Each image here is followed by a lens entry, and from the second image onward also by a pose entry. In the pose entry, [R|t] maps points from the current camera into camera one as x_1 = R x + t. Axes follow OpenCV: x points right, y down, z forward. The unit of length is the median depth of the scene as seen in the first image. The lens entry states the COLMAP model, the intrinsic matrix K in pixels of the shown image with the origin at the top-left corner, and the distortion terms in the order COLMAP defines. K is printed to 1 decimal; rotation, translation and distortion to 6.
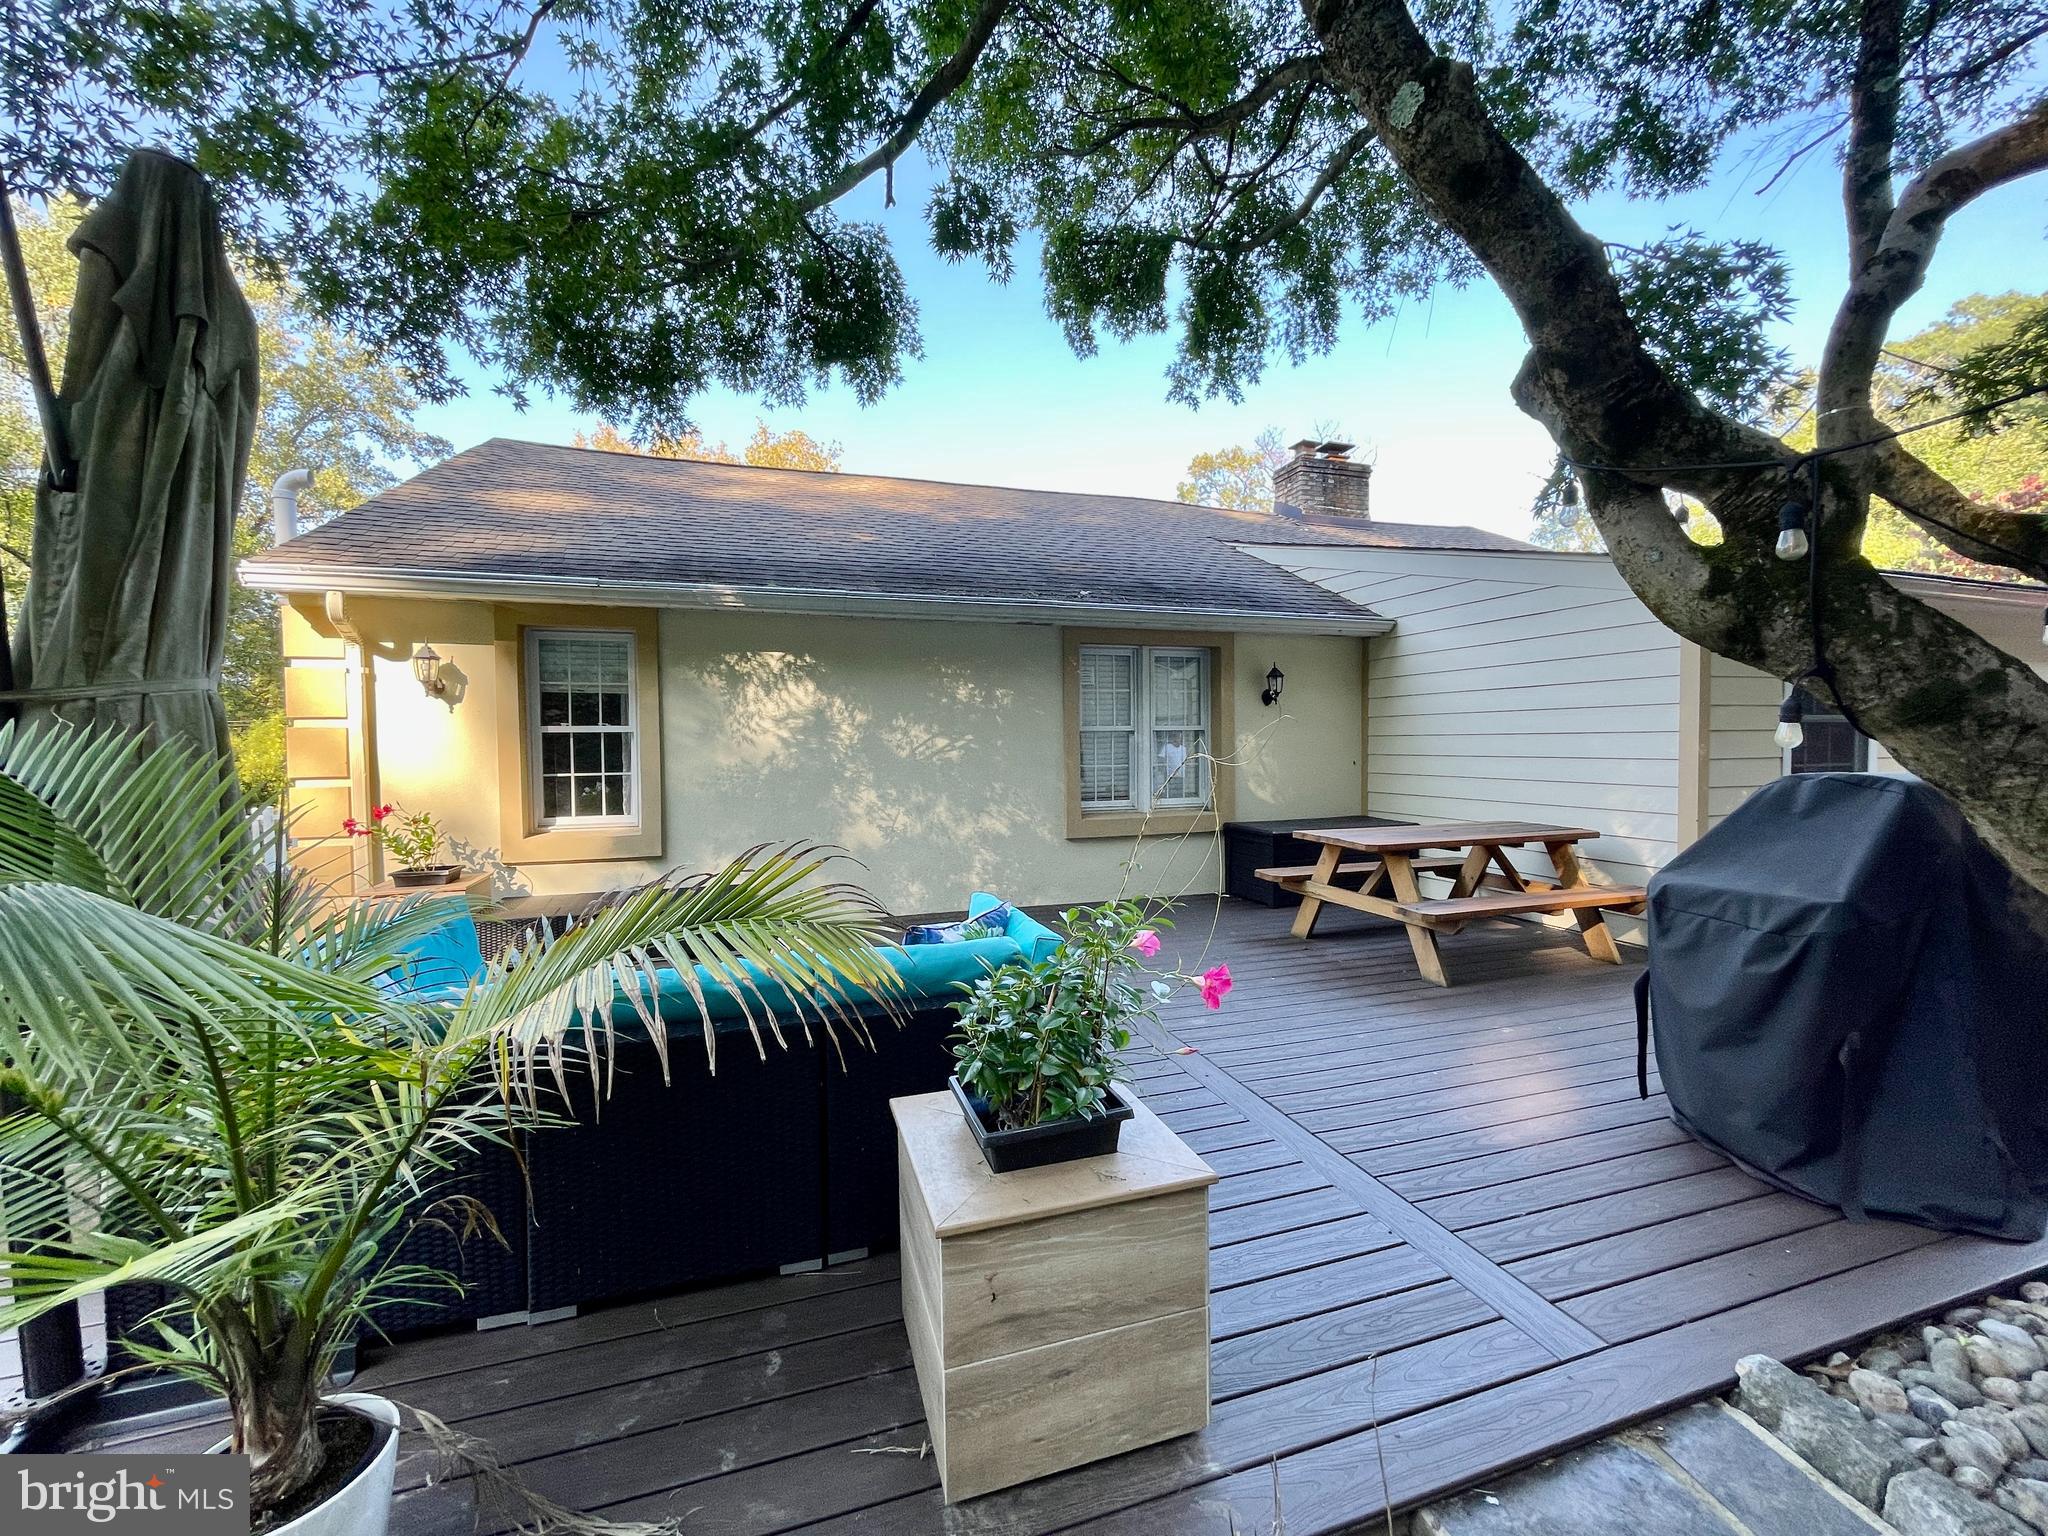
lens RADIAL K [[821.7, 0, 1024.7], [0, 821.7, 764.9], [0, 0, 1]] dist [-0.002058, -0.000036]
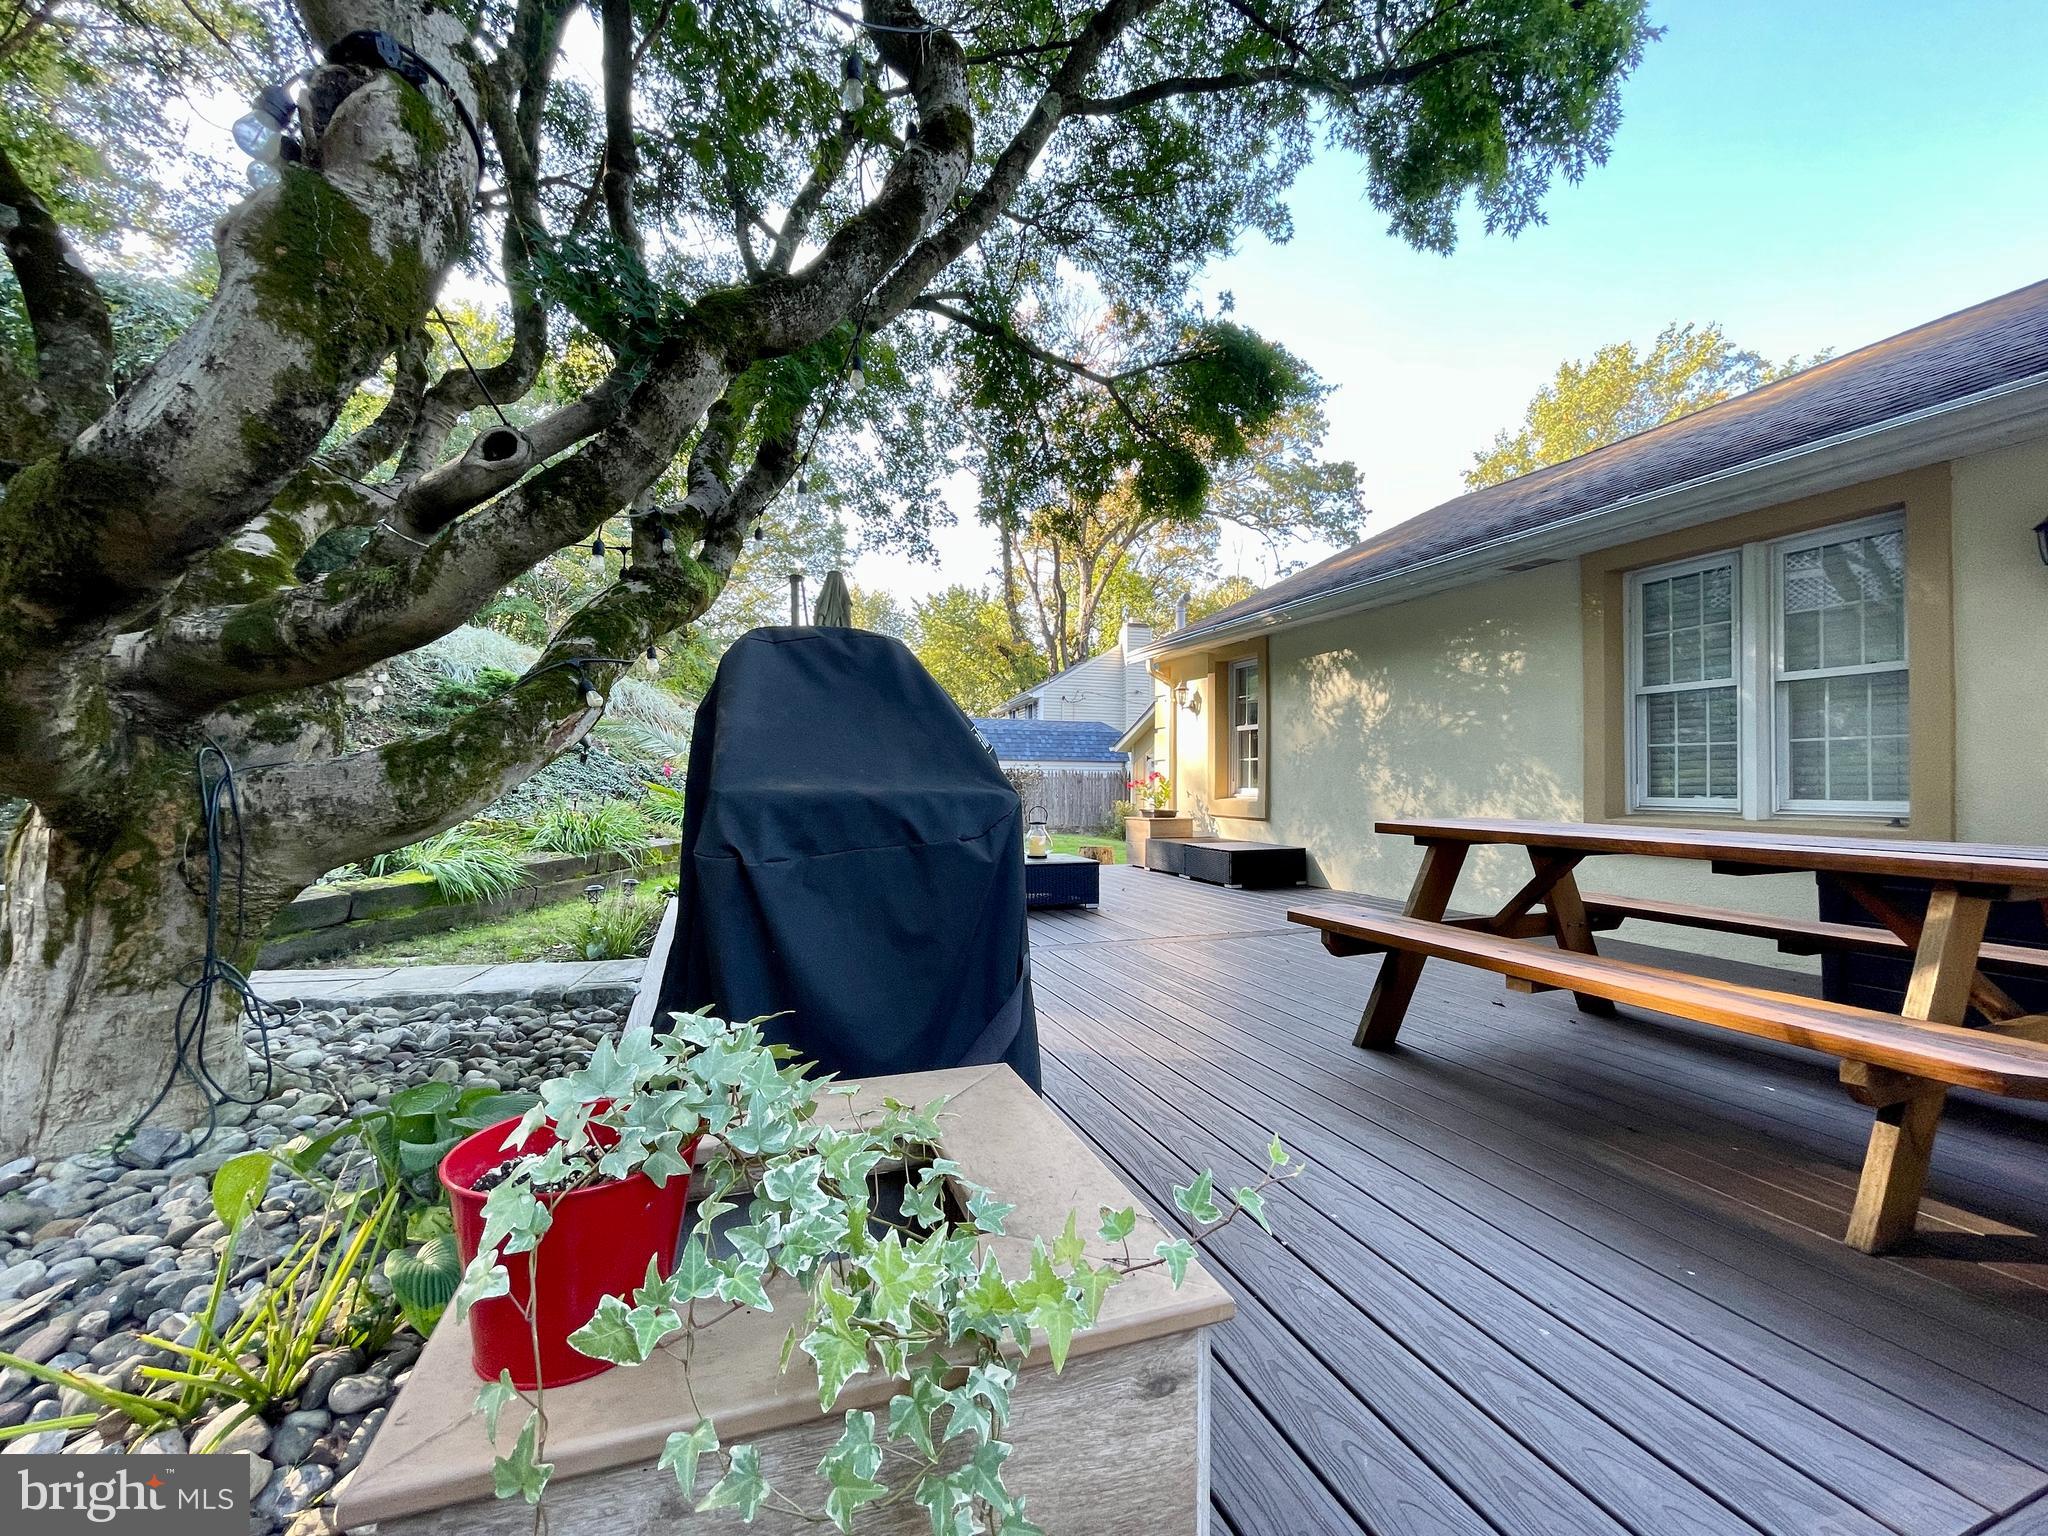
lens RADIAL K [[821.7, 0, 1023.0], [0, 821.7, 772.9], [0, 0, 1]] dist [-0.002058, -0.000036]
pose [[0.062681, -0.001629, -0.998032, 0.838437], [-0.026924, 0.999632, -0.003323, 0.051055], [0.997670, 0.027079, 0.062614, 0.497620]]
